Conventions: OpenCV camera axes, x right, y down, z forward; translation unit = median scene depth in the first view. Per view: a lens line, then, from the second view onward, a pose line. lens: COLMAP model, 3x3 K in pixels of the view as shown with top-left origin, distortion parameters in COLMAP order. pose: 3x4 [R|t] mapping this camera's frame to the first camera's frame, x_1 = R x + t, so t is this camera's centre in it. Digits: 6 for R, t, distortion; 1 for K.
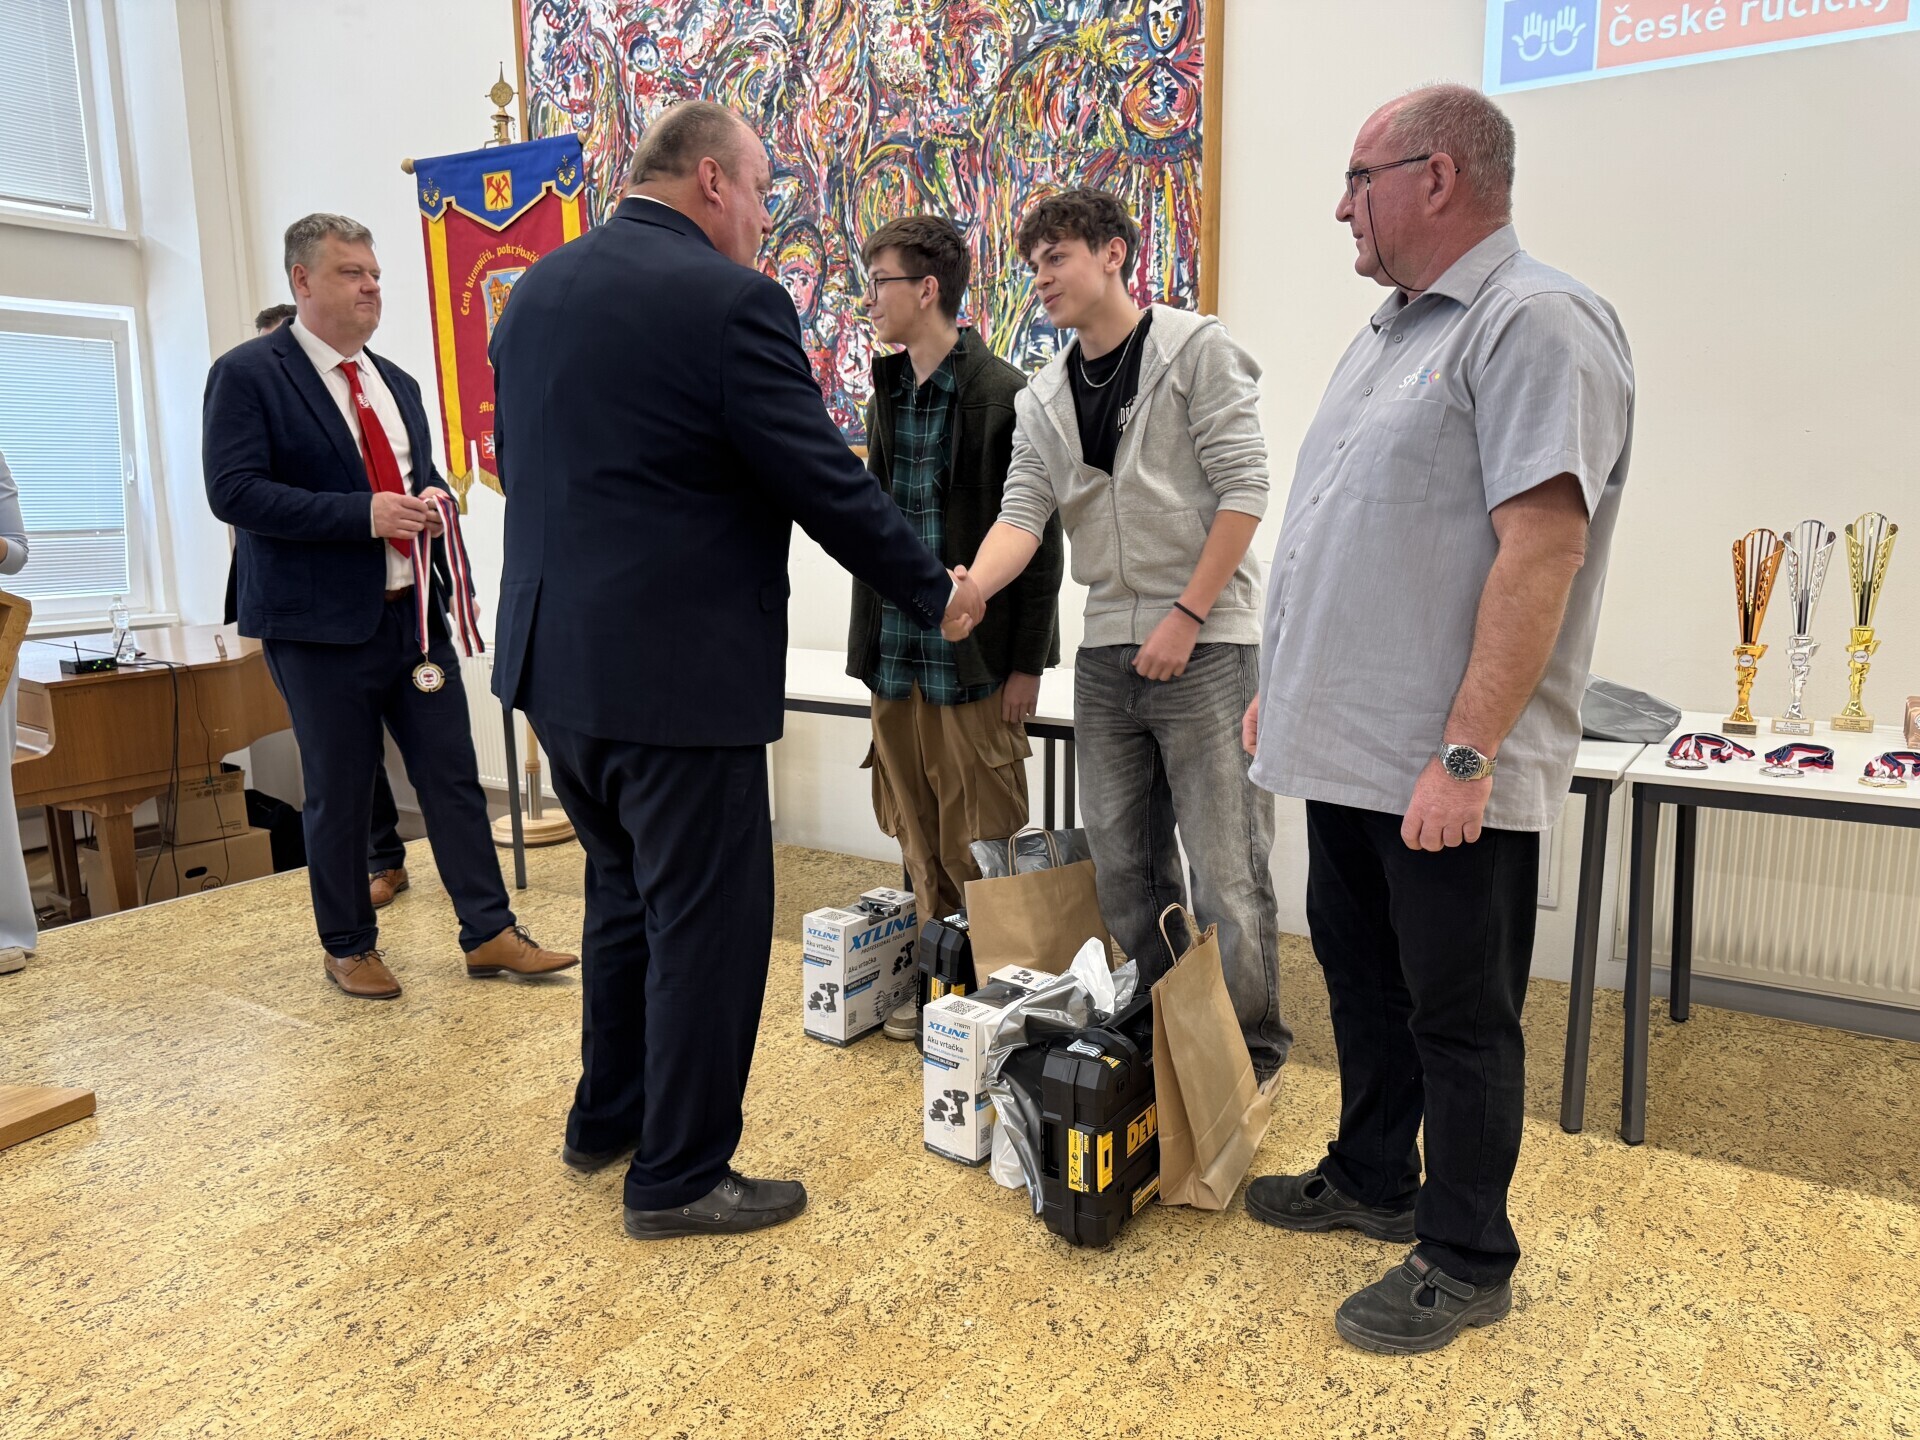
lens RADIAL K [[1366.1, 0, 957.6], [0, 1366.1, 734.9], [0, 0, 1]] dist [0.007365, -0.010626]
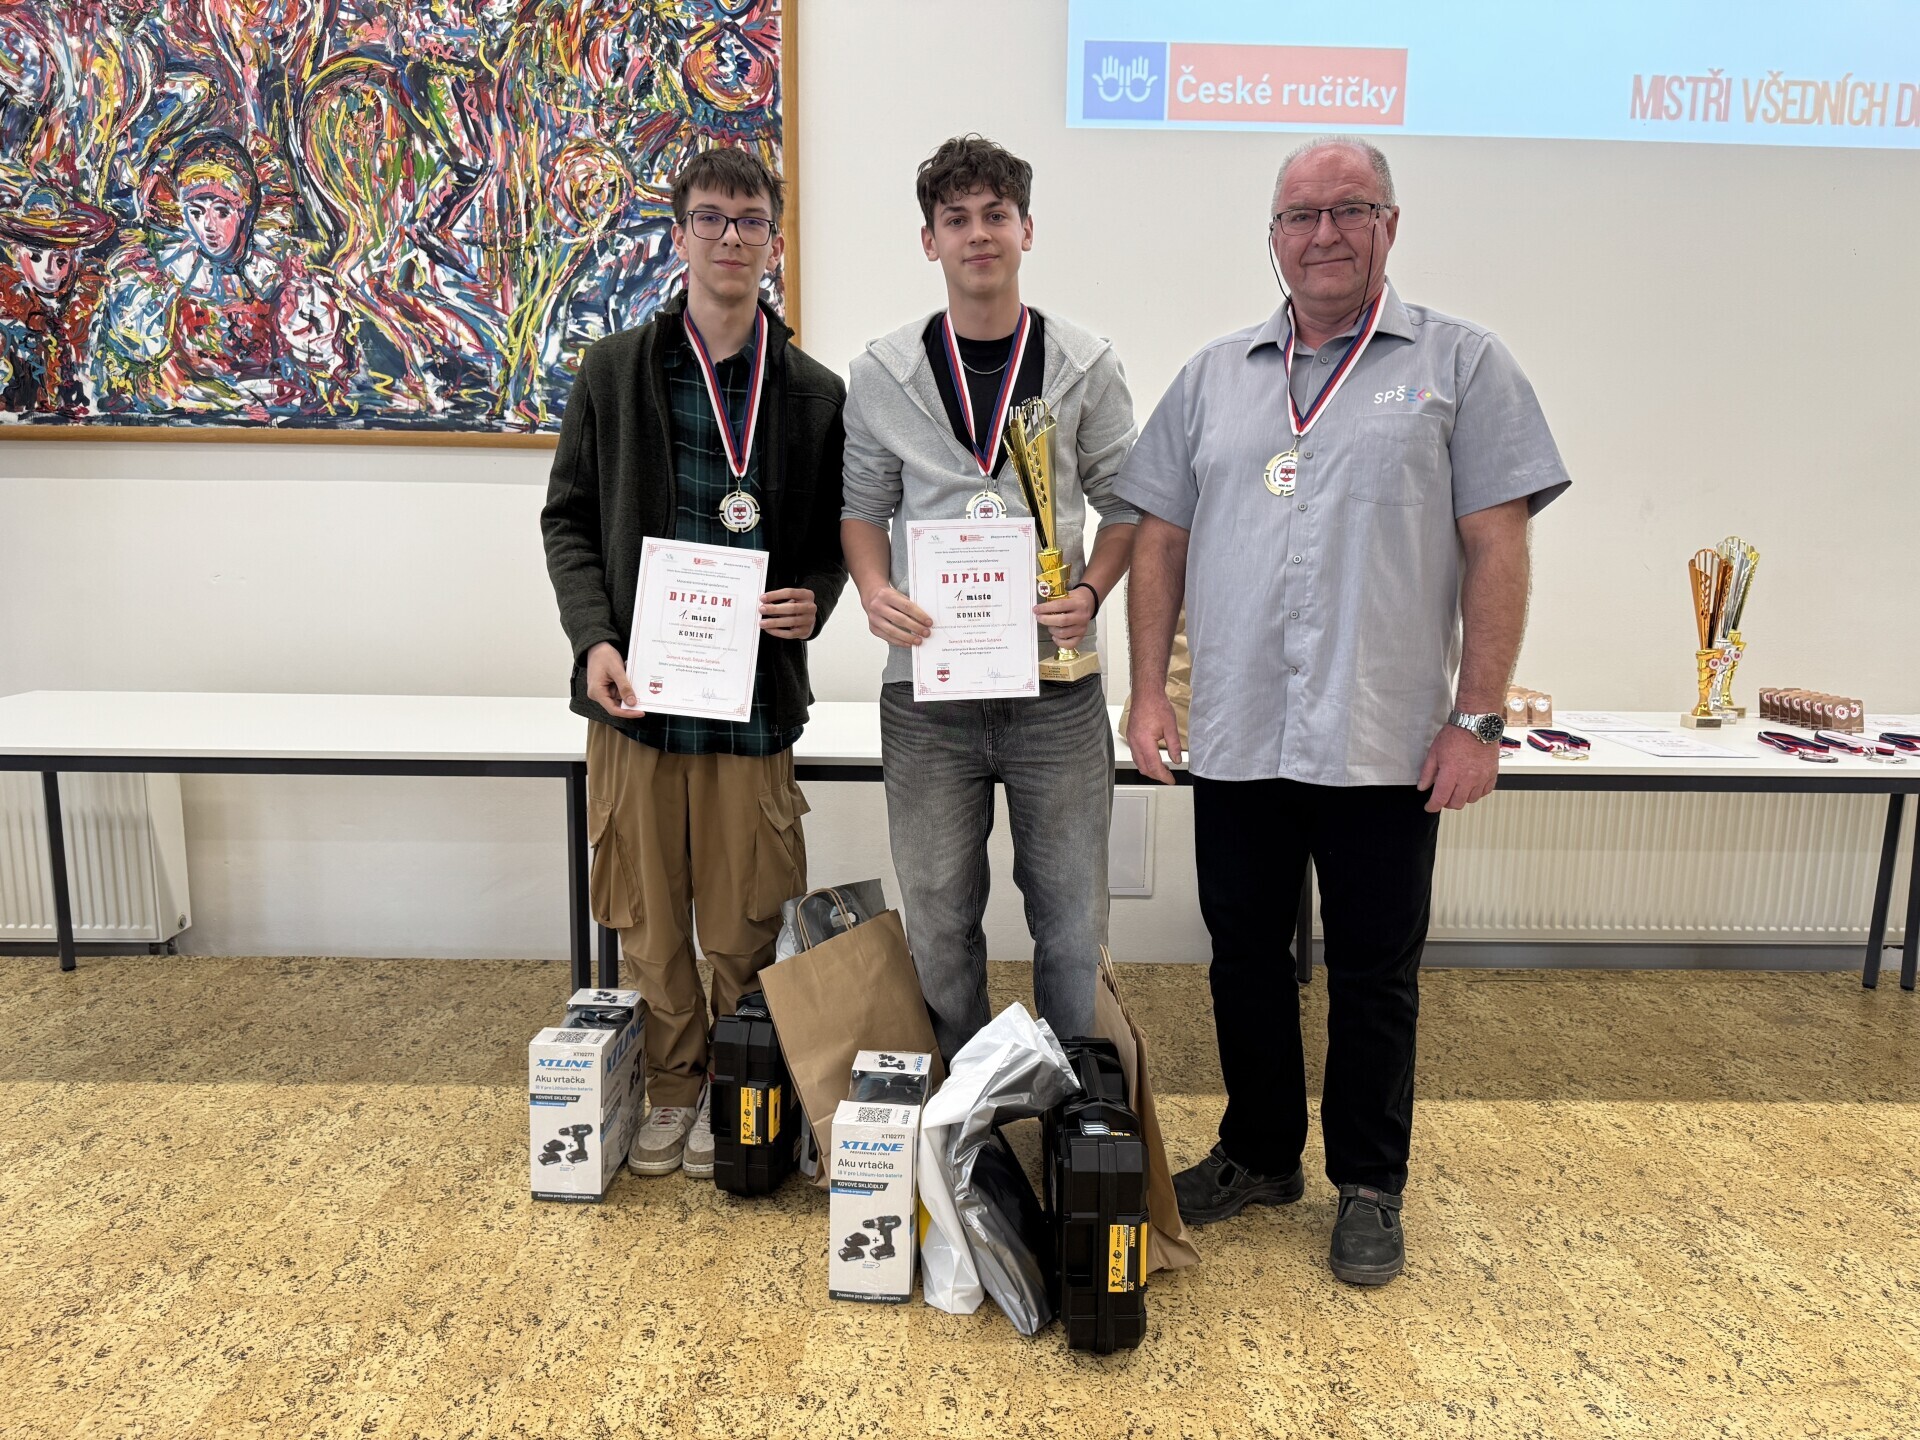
lens RADIAL K [[1366.2, 0, 960.0], [0, 1366.2, 732.1], [0, 0, 1]] dist [0.003298, -0.005924]
pose [[0.826735, -0.069809, 0.558244, -0.249110], [0.078078, 0.996906, 0.009034, -0.021890], [-0.557147, 0.036118, 0.829628, 0.172558]]
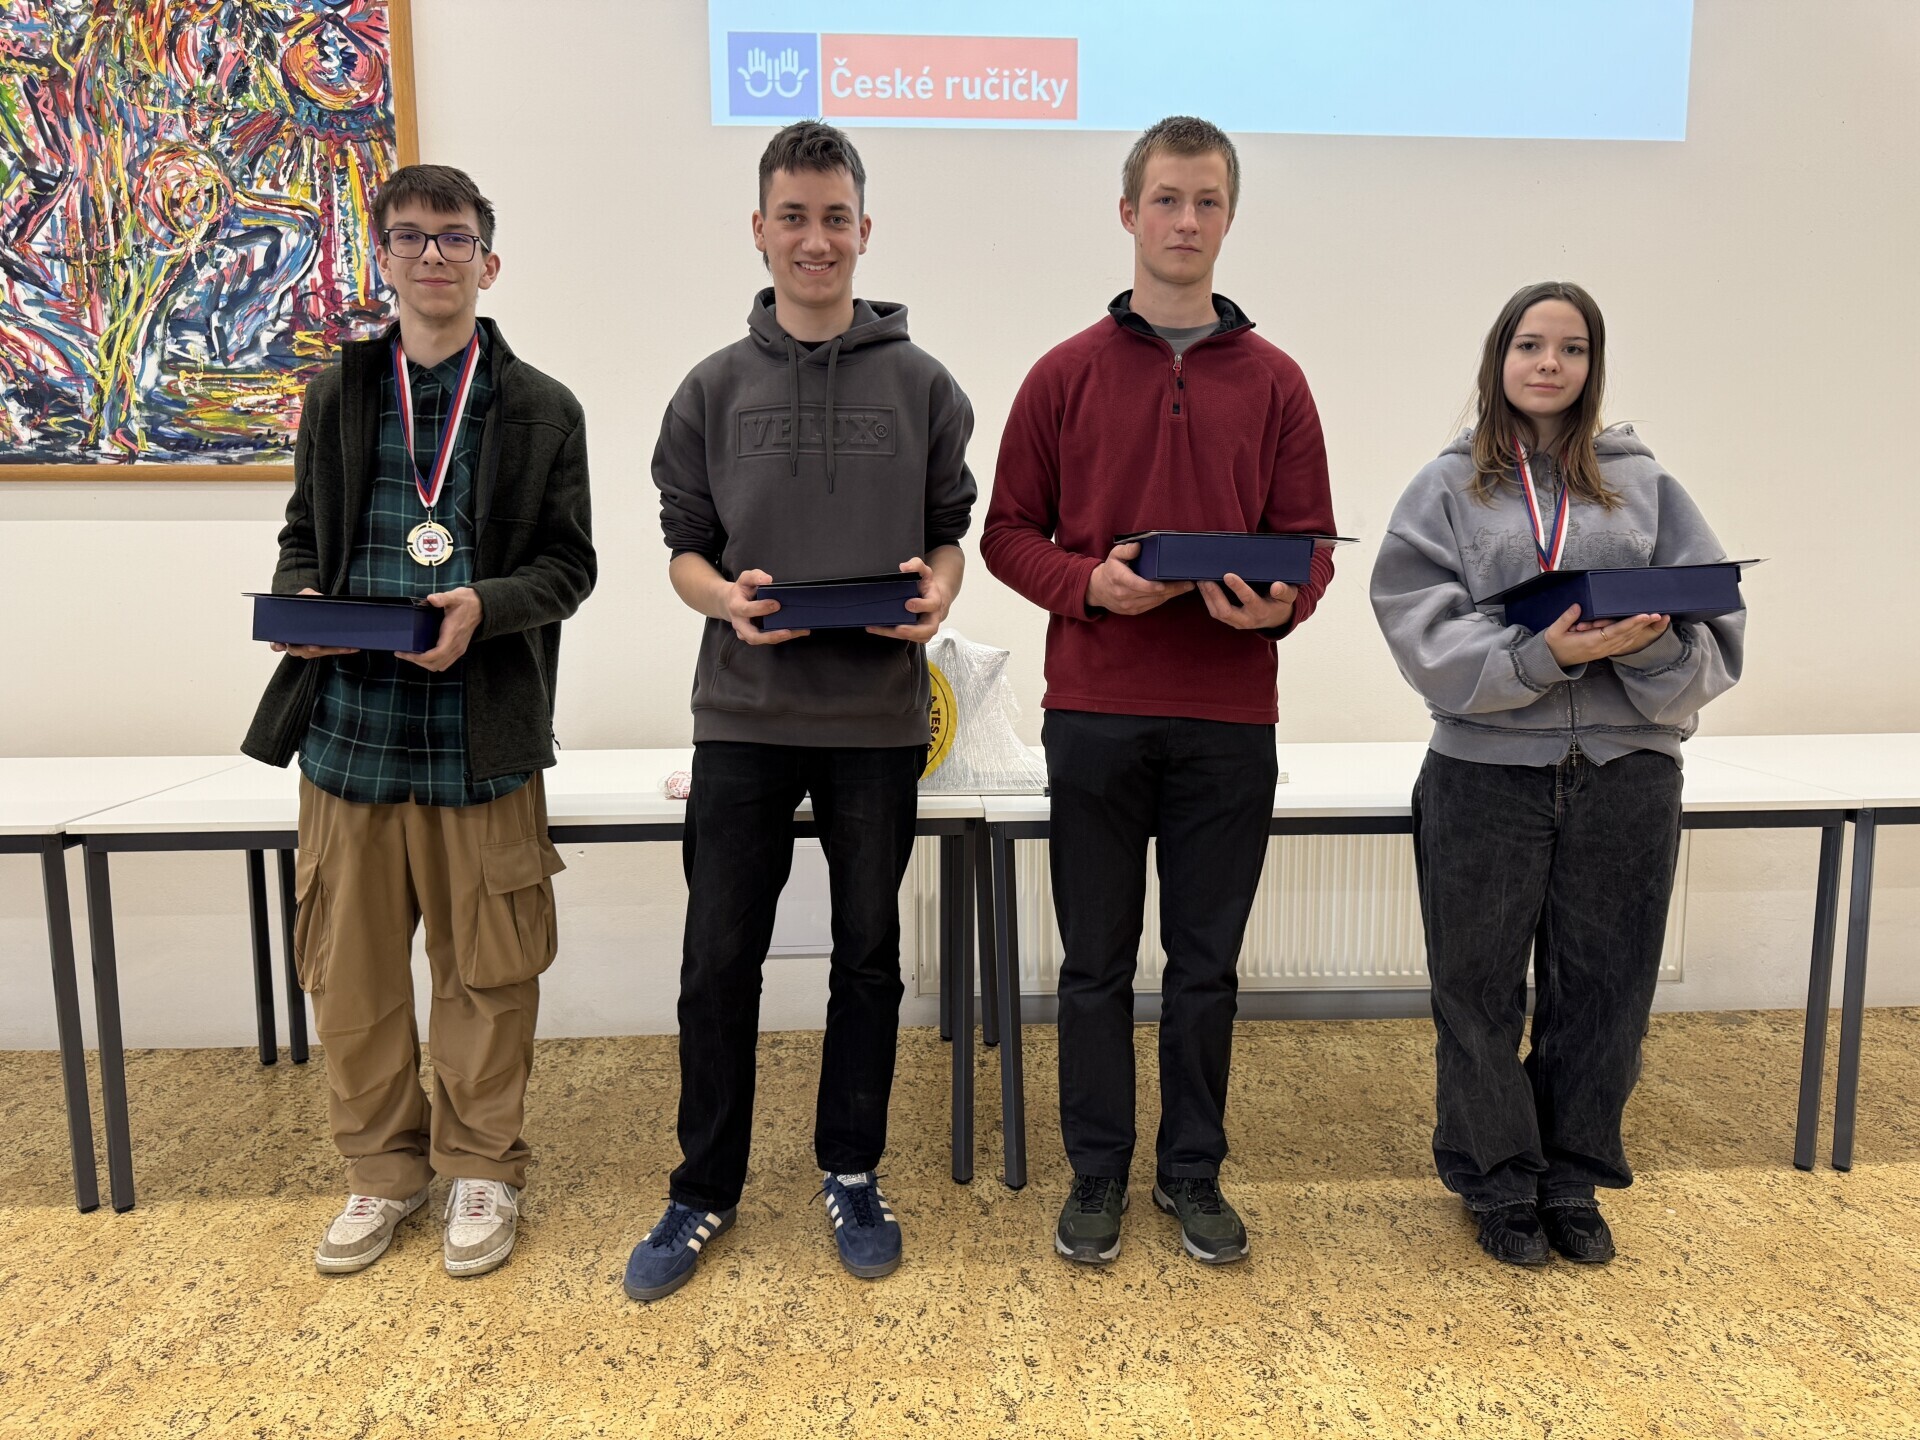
lens RADIAL K [[1367.9, 0, 968.6], [0, 1367.9, 731.8], [0, 0, 1]] dist [-0.000875, -0.003737]
pose [[0.805470, -0.076031, 0.587739, -0.056247], [0.101790, 0.994747, -0.010816, -0.013734], [-0.583830, 0.068538, 0.808978, 0.128943]]
